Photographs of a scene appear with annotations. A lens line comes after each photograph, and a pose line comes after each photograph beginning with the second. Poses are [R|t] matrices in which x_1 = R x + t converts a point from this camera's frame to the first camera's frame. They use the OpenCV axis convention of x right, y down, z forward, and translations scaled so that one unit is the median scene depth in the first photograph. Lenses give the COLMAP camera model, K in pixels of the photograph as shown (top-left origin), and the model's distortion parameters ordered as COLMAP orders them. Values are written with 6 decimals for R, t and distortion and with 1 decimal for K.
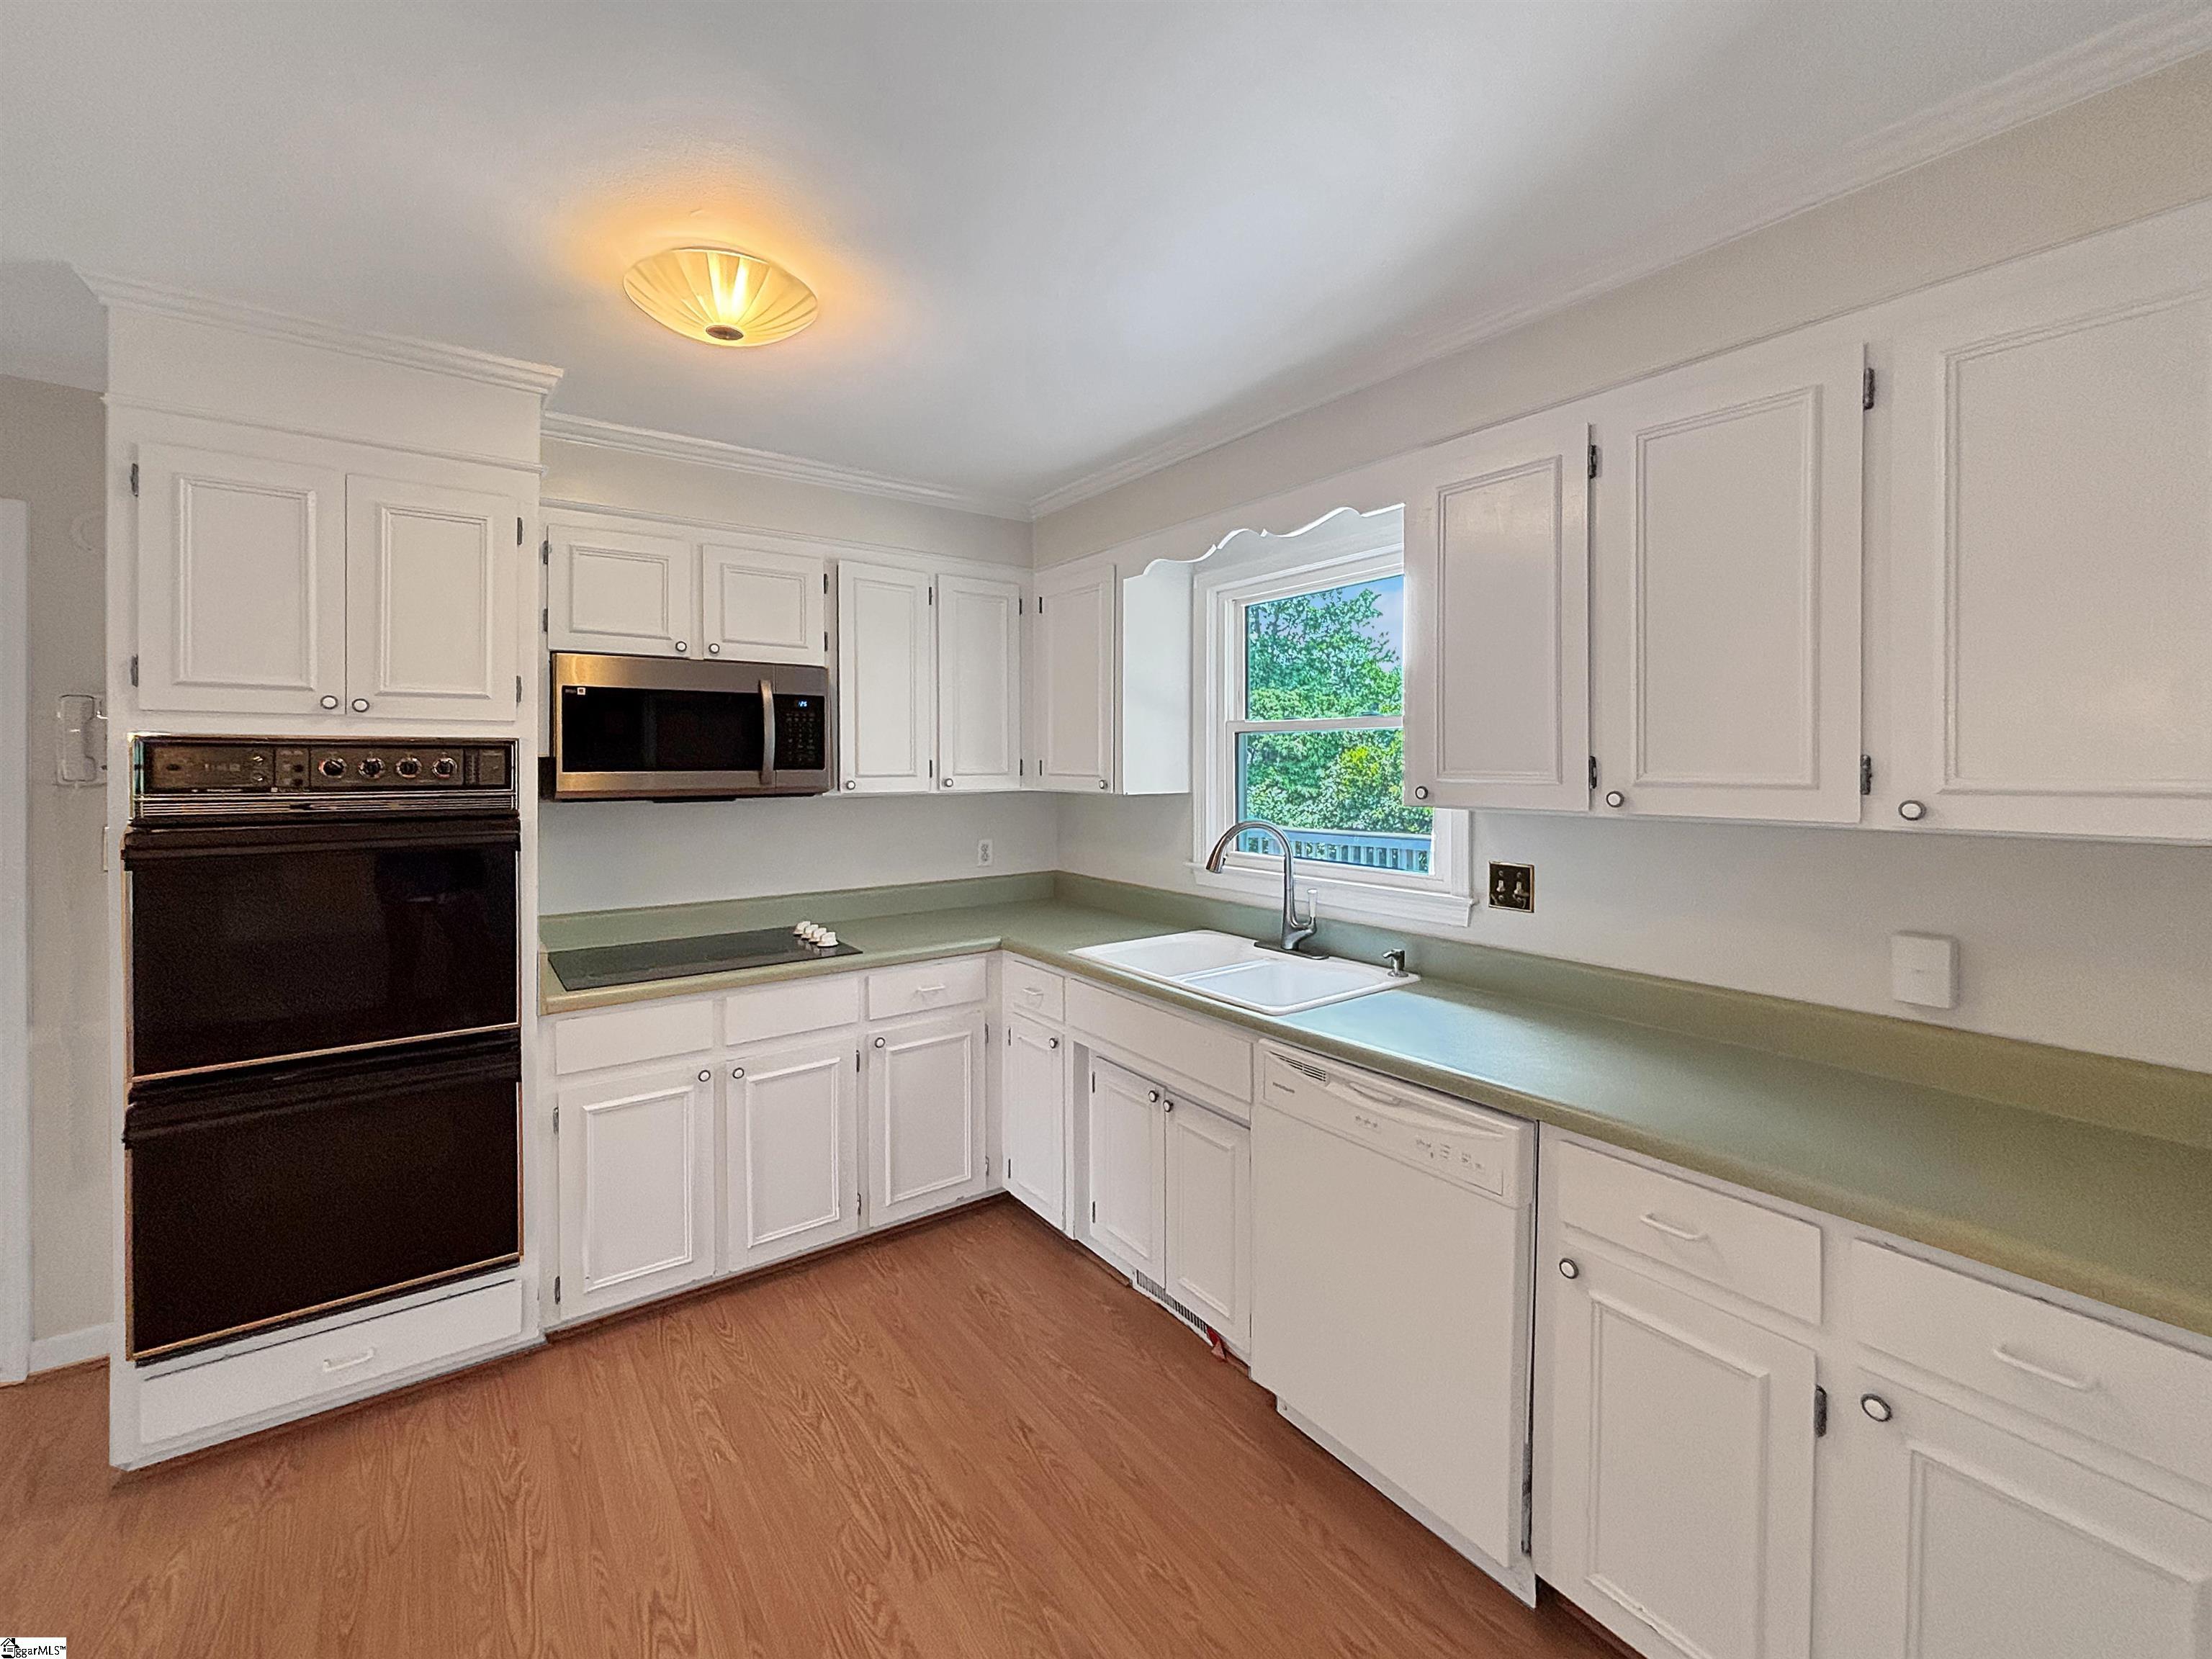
lens RADIAL K [[942.5, 0, 1113.7], [0, 942.5, 761.5], [0, 0, 1]] dist [0.000365, 0.000165]
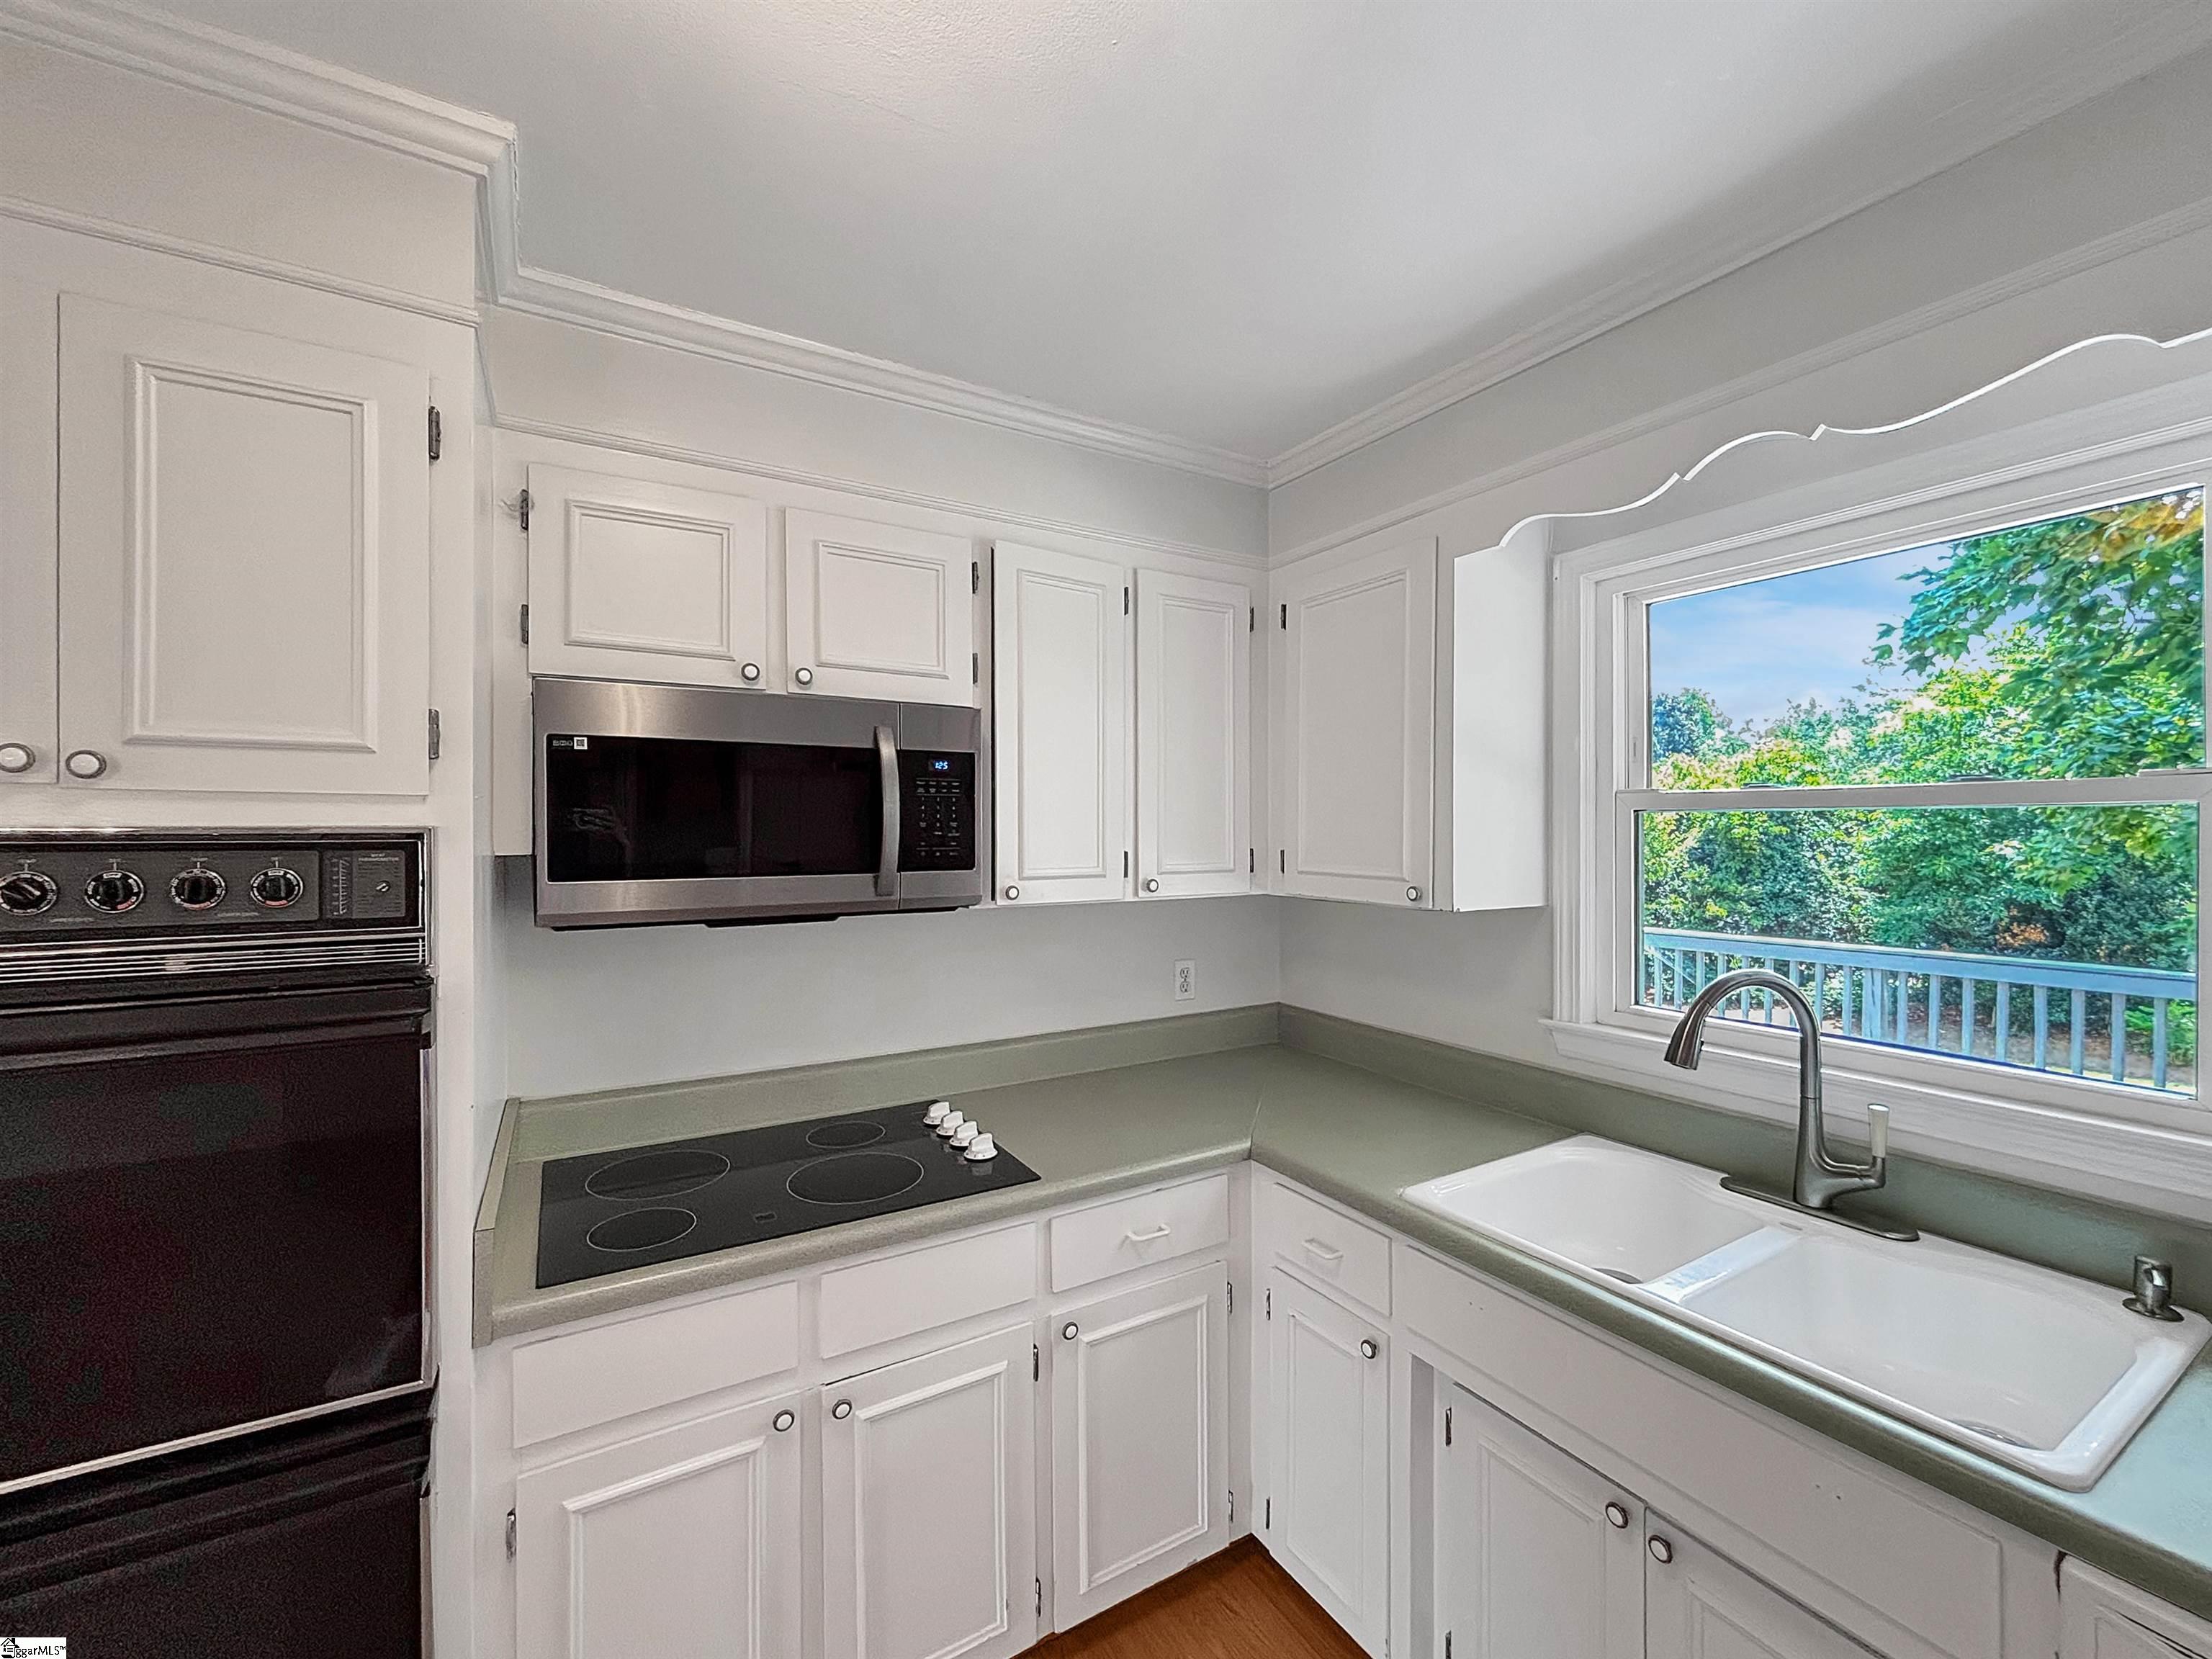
lens RADIAL K [[885.6, 0, 1106.0], [0, 885.6, 829.5], [0, 0, 1]] dist [0.001070, 0.000178]
pose [[0.995536, -0.000189, -0.094385, -0.168854], [0.000195, 1.000000, 0.000058, -0.018942], [0.094385, -0.000077, 0.995536, 0.433214]]
